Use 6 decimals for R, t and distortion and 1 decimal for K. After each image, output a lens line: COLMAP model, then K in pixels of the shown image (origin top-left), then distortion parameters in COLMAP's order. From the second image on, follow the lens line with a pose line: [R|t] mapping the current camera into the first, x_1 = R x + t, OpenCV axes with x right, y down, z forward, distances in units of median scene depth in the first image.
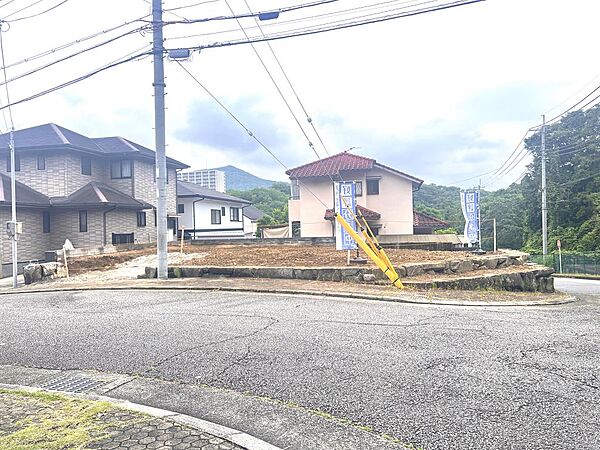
lens RADIAL K [[455.7, 0, 300.0], [0, 455.7, 225.0], [0, 0, 1]] dist [0.077732, -0.089569]
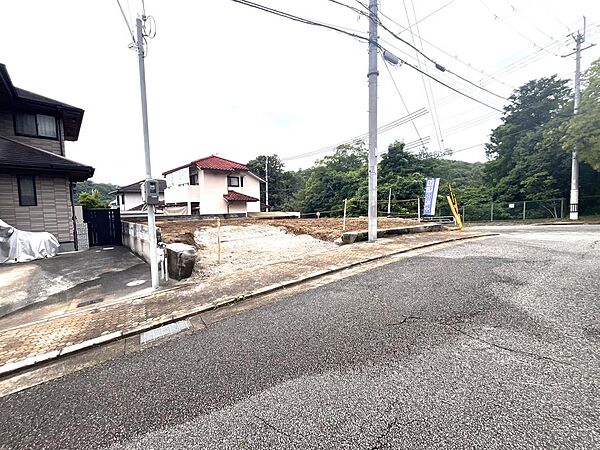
lens RADIAL K [[240.5, 0, 300.0], [0, 240.5, 225.0], [0, 0, 1]] dist [-0.000491, -0.000017]
pose [[0.562057, -0.047818, 0.825715, -0.414032], [-0.001445, 0.998269, 0.058795, 0.016436], [-0.827097, -0.034239, 0.561015, 0.359782]]
